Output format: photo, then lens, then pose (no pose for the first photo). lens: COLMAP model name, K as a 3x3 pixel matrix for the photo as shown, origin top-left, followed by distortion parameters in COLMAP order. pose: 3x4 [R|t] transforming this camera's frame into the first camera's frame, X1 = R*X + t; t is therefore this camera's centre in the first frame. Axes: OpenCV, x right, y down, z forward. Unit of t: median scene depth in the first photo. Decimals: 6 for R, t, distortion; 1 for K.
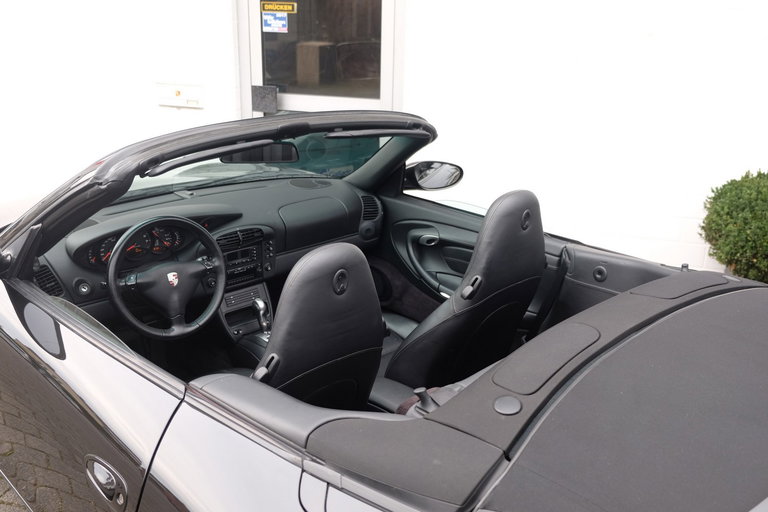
lens RADIAL K [[734.7, 0, 389.5], [0, 734.7, 253.1], [0, 0, 1]] dist [0.042103, 0.000000]
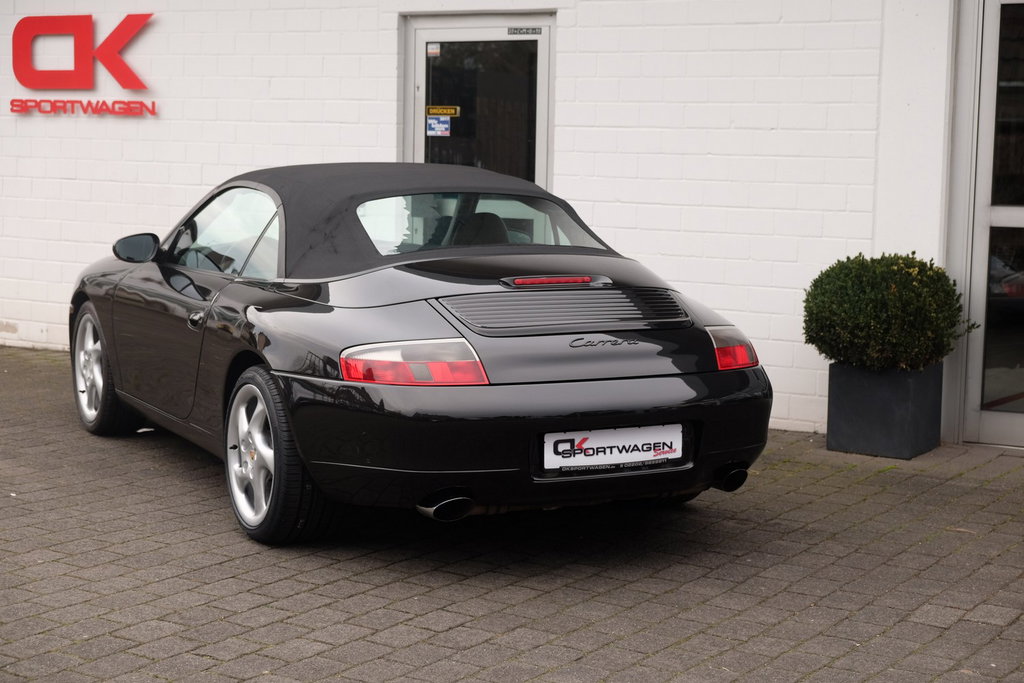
lens RADIAL K [[1825.7, 0, 511.2], [0, 1825.7, 340.2], [0, 0, 1]] dist [0.180987, 0.000000]
pose [[0.957687, 0.021077, -0.287039, 0.879769], [-0.084295, 0.974122, -0.209716, 0.634637], [0.275191, 0.225038, 0.934681, -1.603770]]
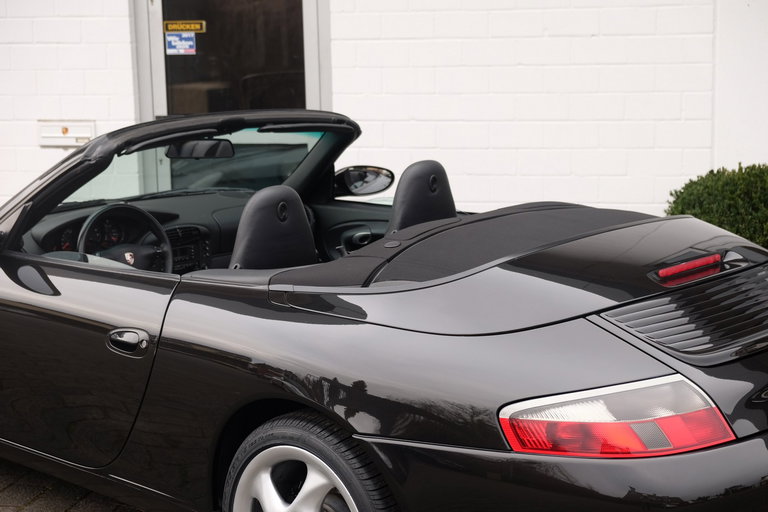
lens RADIAL K [[1399.1, 0, 380.4], [0, 1399.1, 256.7], [0, 0, 1]] dist [0.119170, 0.000000]
pose [[0.997871, -0.054667, 0.035565, 0.009080], [0.059599, 0.985815, -0.156900, 0.290263], [-0.026483, 0.158686, 0.986974, -0.835077]]
